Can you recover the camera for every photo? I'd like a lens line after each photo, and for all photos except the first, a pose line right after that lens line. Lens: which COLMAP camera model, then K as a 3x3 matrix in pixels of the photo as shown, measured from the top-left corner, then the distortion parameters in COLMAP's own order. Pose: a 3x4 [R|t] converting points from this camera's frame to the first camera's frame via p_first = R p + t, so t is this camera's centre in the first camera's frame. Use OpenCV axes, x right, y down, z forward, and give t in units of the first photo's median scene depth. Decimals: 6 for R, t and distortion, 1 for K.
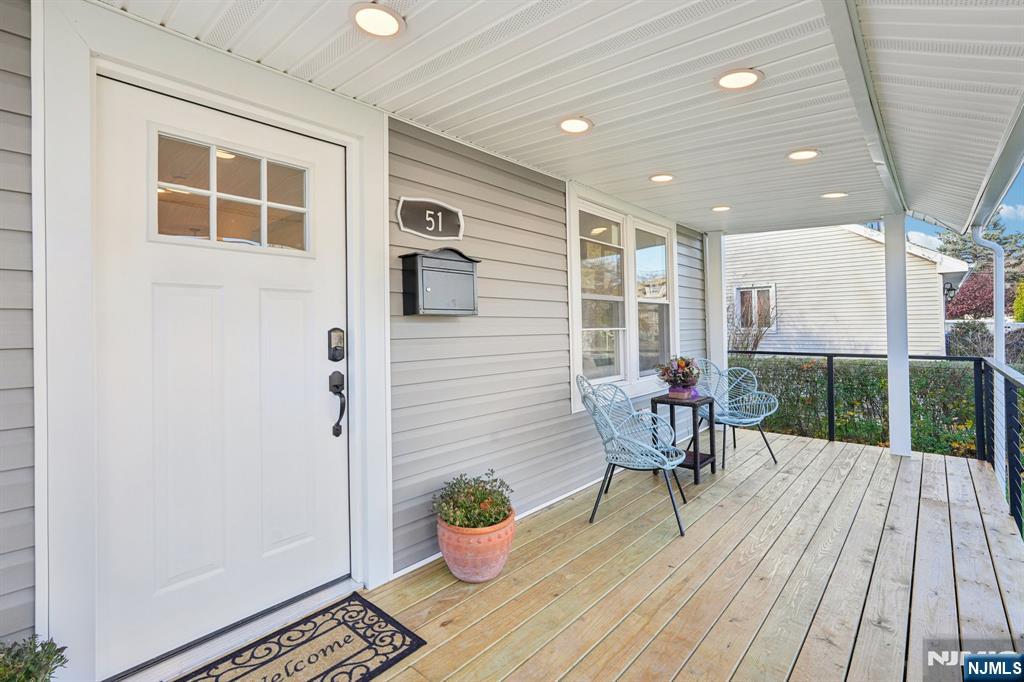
lens RADIAL K [[456.3, 0, 507.0], [0, 456.3, 320.0], [0, 0, 1]] dist [-0.010847, 0.001201]
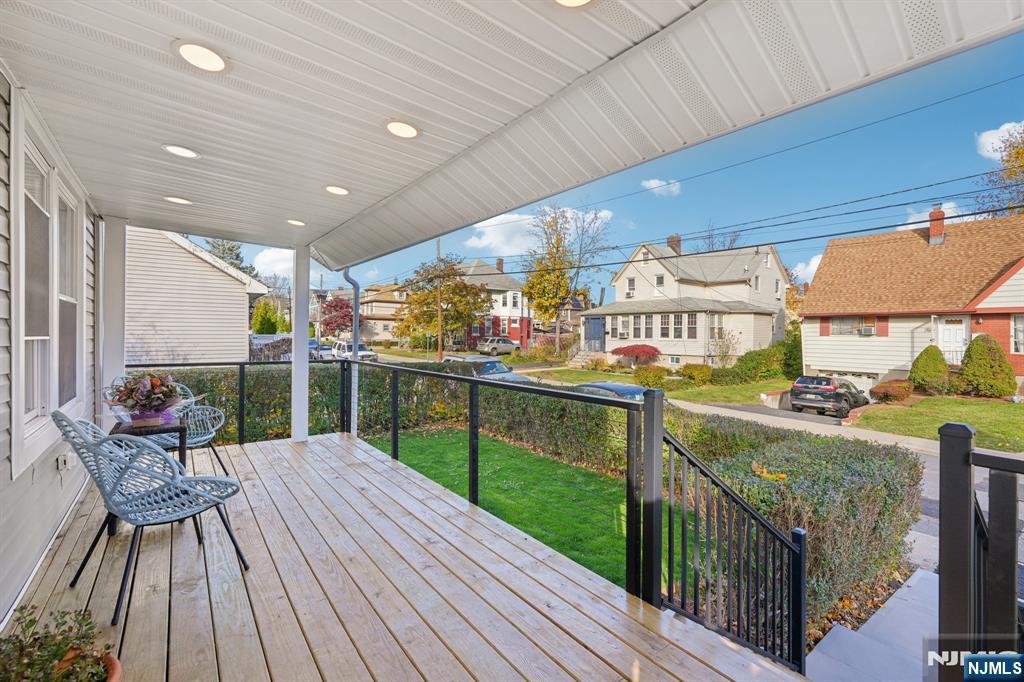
lens RADIAL K [[456.3, 0, 513.0], [0, 456.3, 335.6], [0, 0, 1]] dist [-0.010847, 0.001201]
pose [[0.176651, 0.012635, 0.984192, -0.287511], [-0.025578, 0.999639, -0.008243, 0.004458], [-0.983941, -0.023718, 0.176910, 0.238025]]
